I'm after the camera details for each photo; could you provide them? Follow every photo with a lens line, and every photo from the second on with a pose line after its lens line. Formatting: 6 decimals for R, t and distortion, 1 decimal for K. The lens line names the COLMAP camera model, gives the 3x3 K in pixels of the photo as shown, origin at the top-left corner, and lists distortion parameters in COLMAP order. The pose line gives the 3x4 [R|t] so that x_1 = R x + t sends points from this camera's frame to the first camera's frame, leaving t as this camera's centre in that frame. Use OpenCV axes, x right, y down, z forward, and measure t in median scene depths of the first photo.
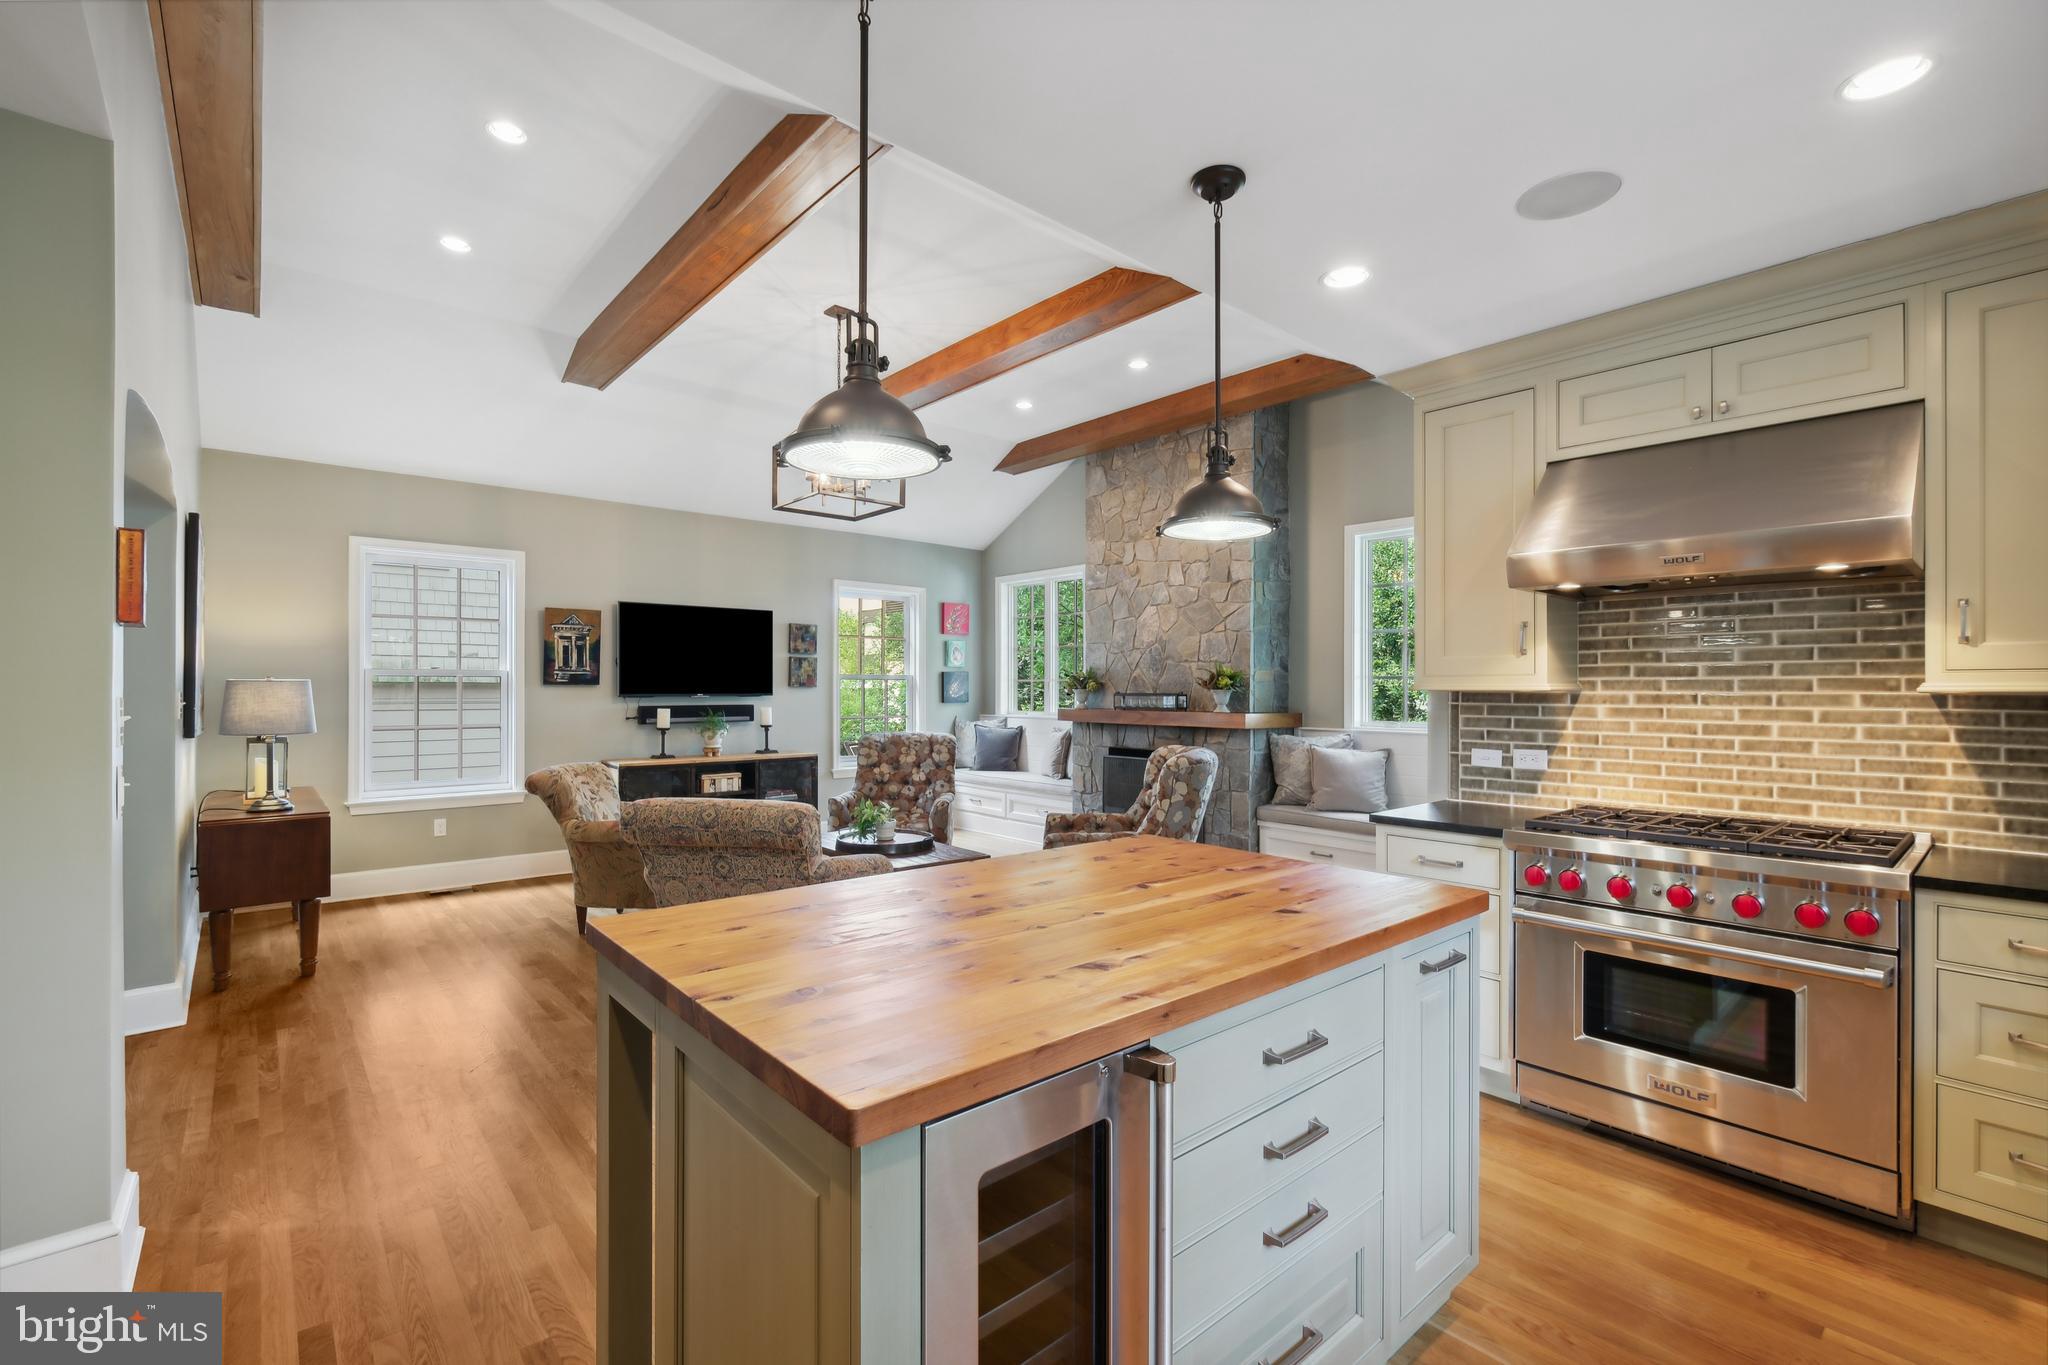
lens RADIAL K [[898.1, 0, 1022.9], [0, 898.1, 677.1], [0, 0, 1]] dist [-0.002780, 0.000606]
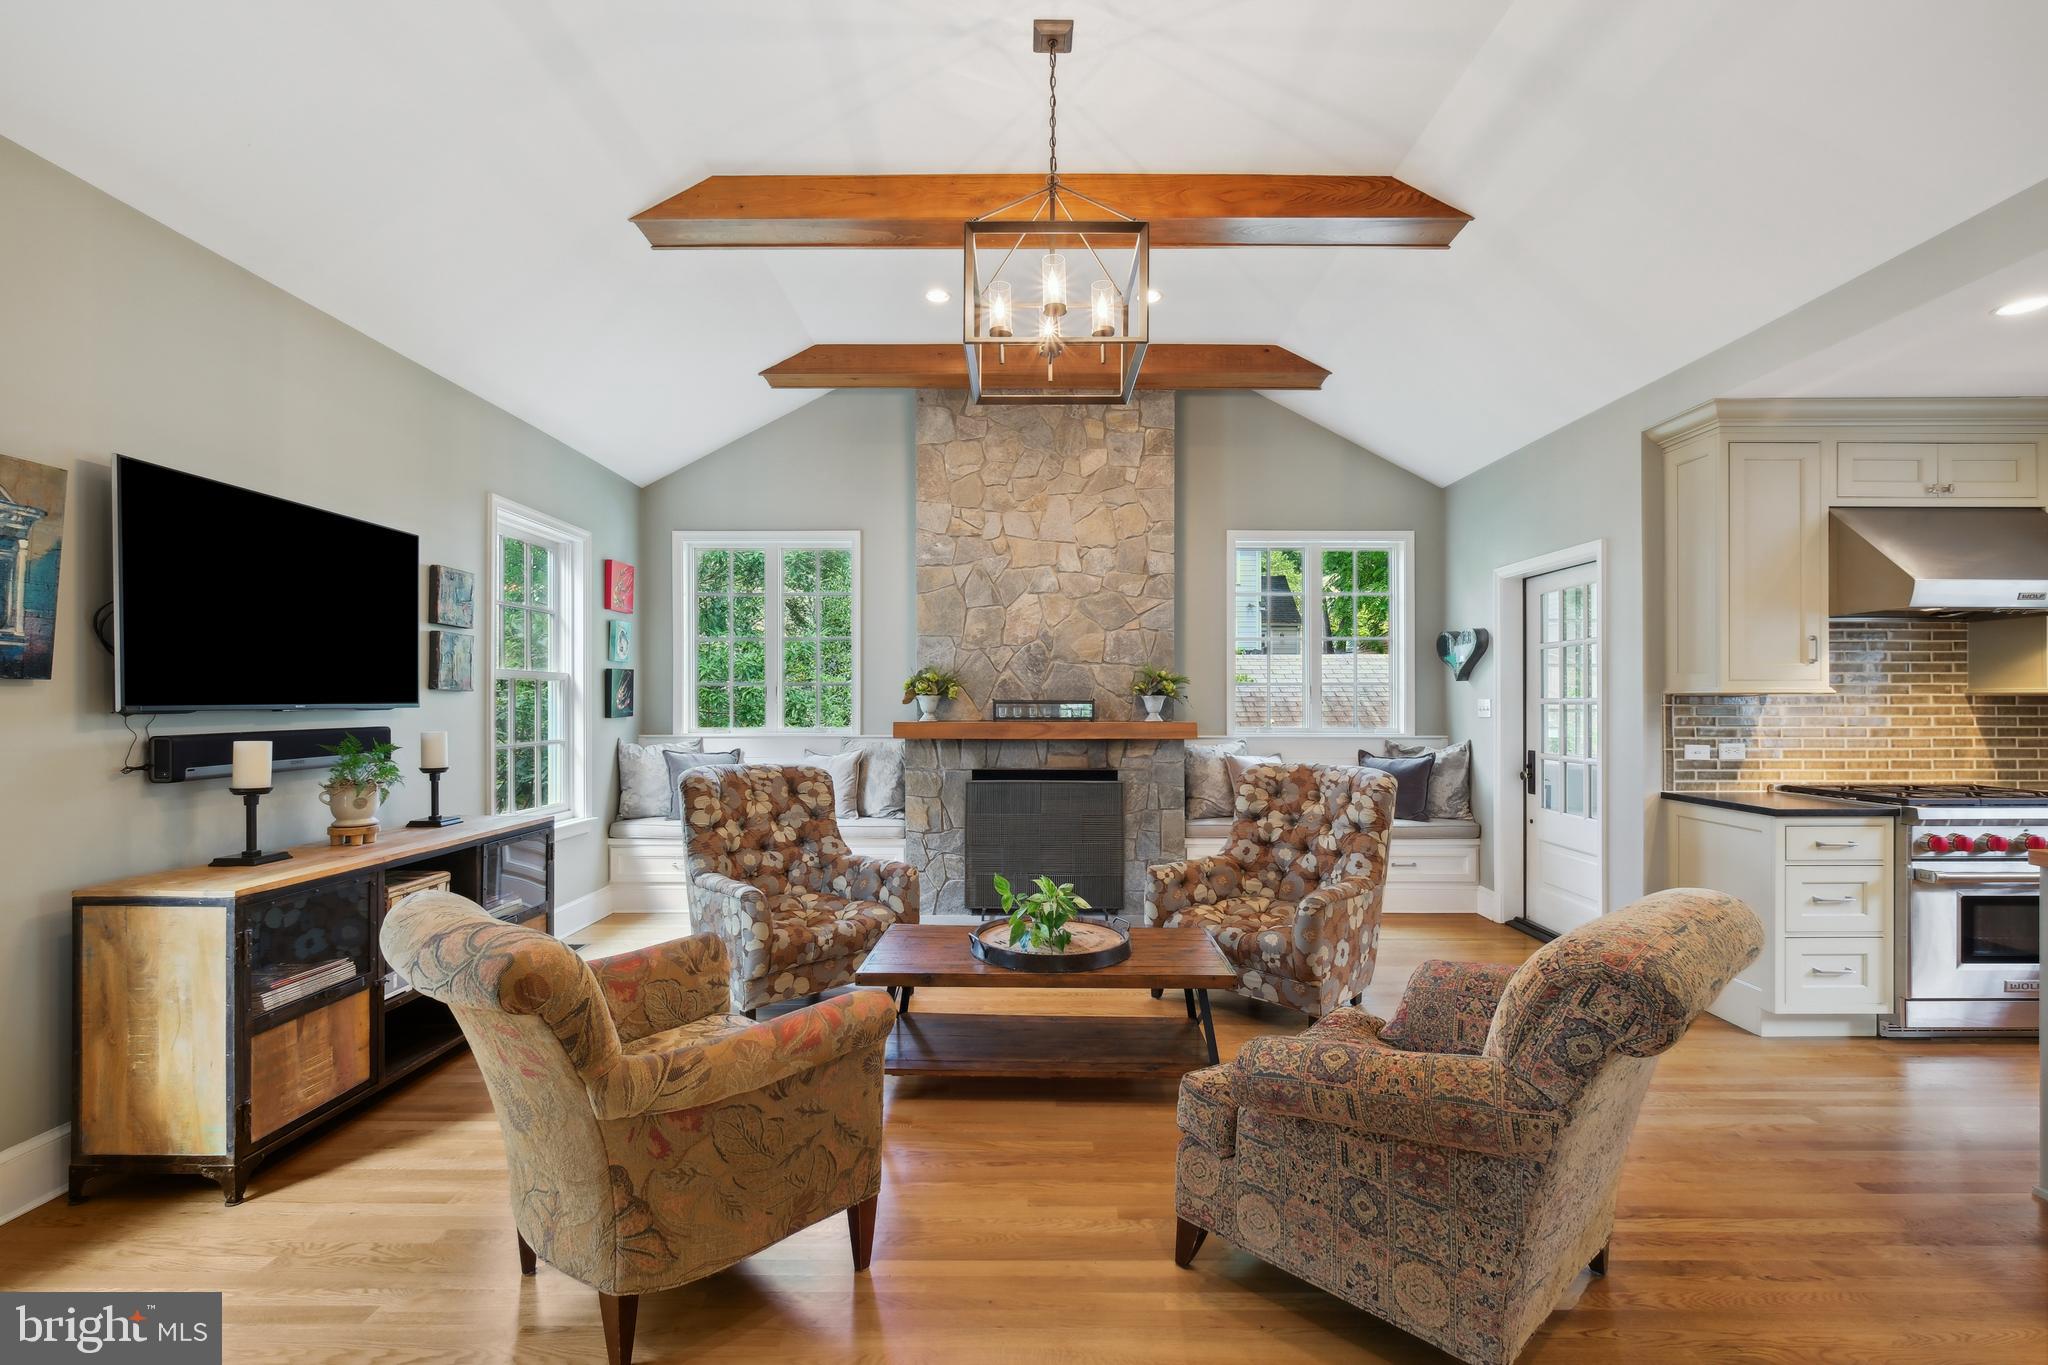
lens RADIAL K [[893.2, 0, 1024.1], [0, 893.2, 693.9], [0, 0, 1]] dist [-0.010021, 0.002809]
pose [[0.656607, 0.003538, 0.754225, -0.523143], [-0.008177, 0.999964, 0.002429, 0.011182], [-0.754189, -0.007762, 0.656612, 0.518654]]
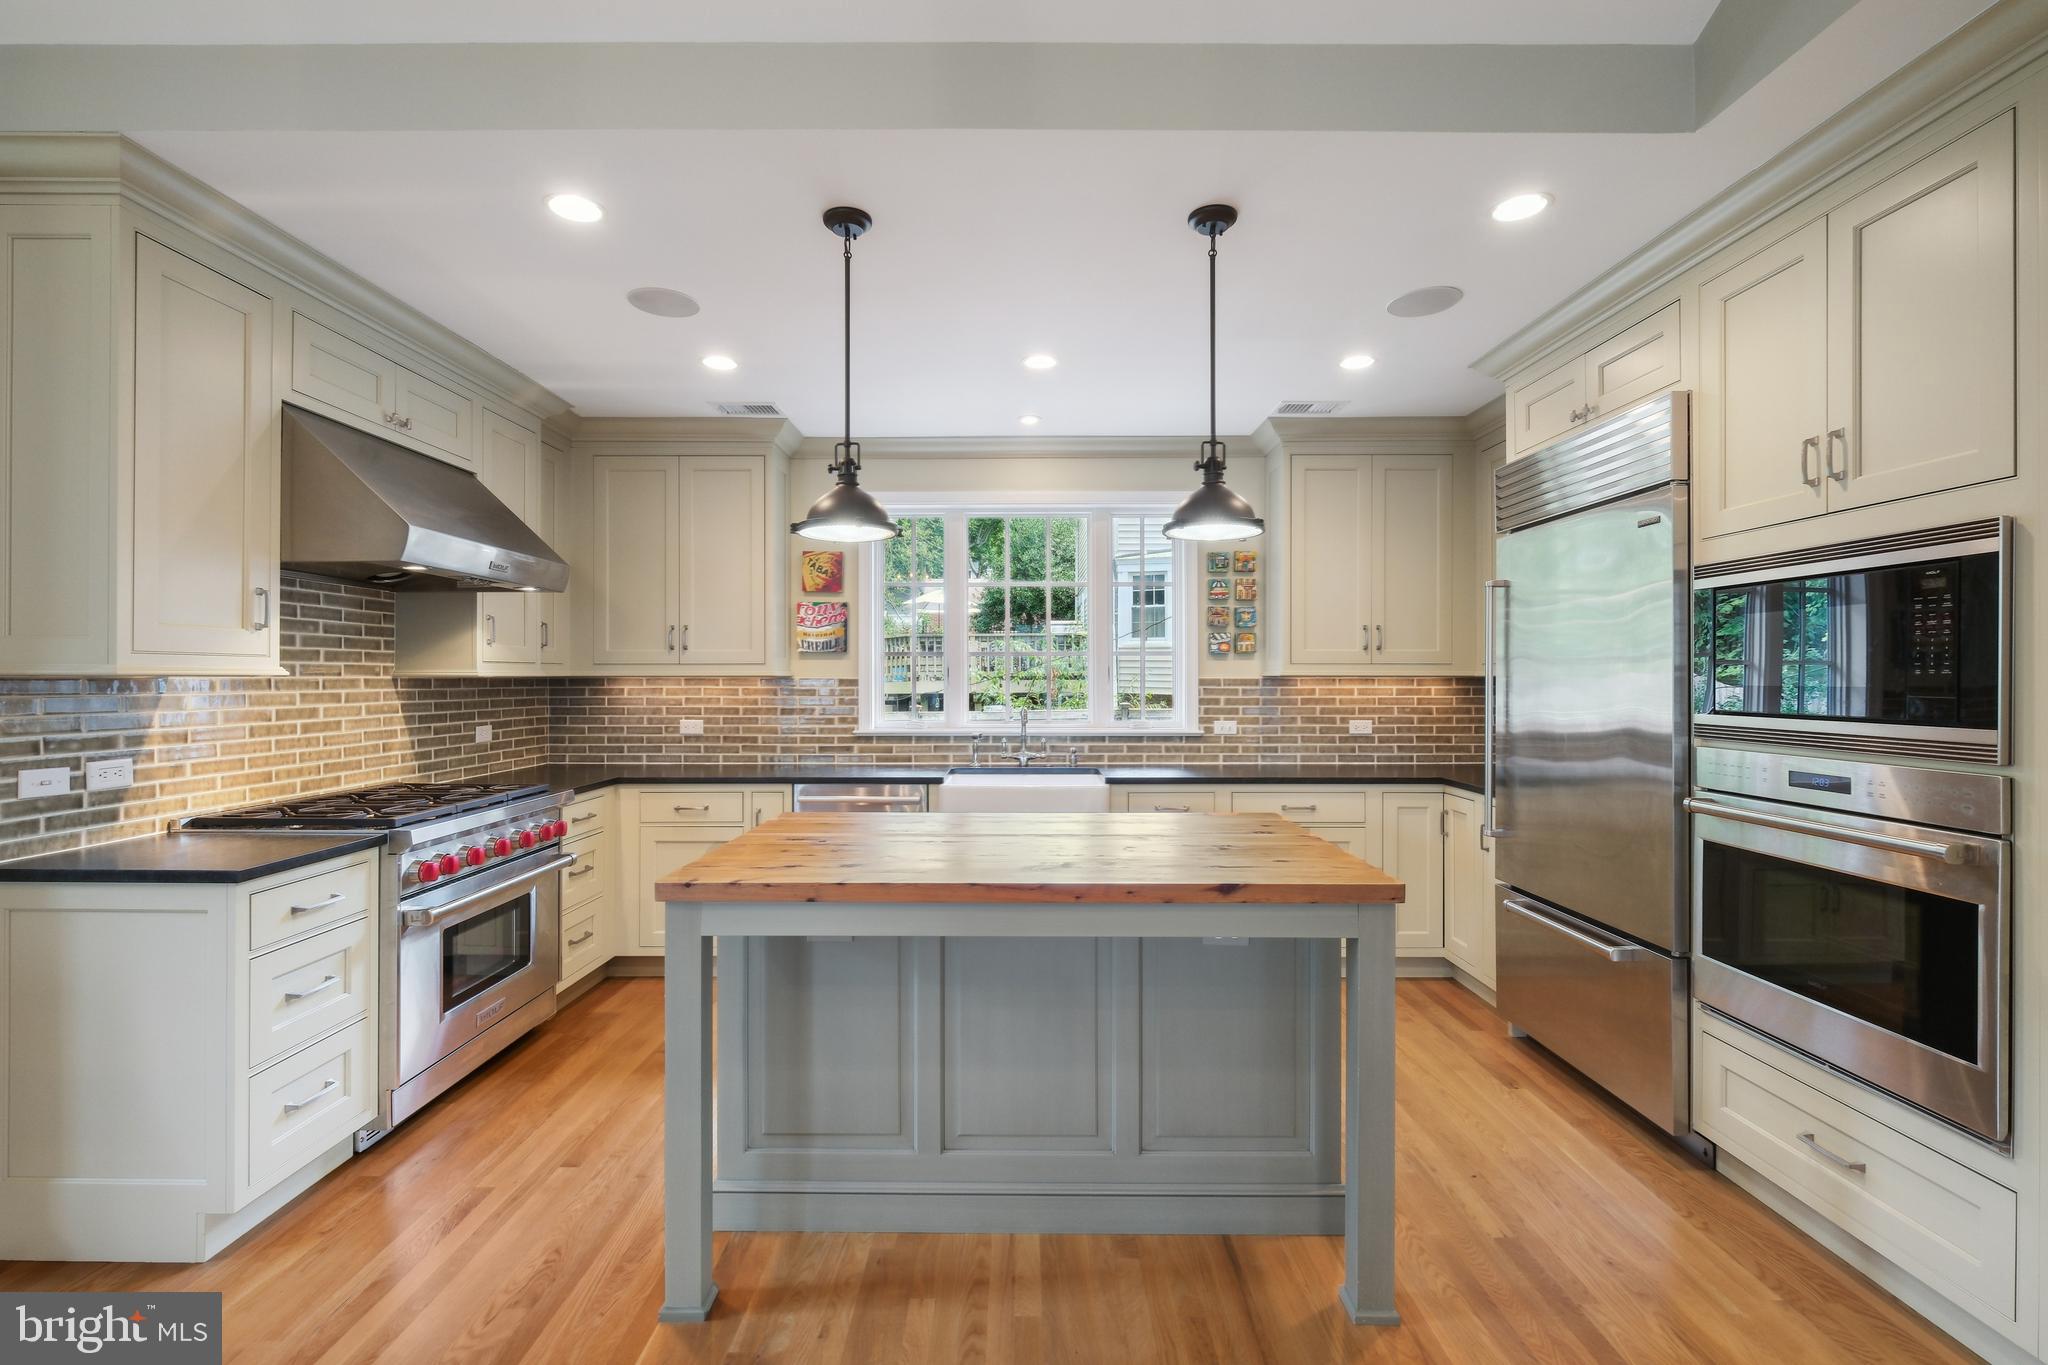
lens RADIAL K [[898.1, 0, 1022.9], [0, 898.1, 677.1], [0, 0, 1]] dist [-0.002780, 0.000606]
pose [[-0.754090, -0.002713, 0.656765, -0.237771], [-0.010891, 0.999906, -0.008375, 0.007921], [-0.656681, -0.013468, -0.754049, 0.588201]]
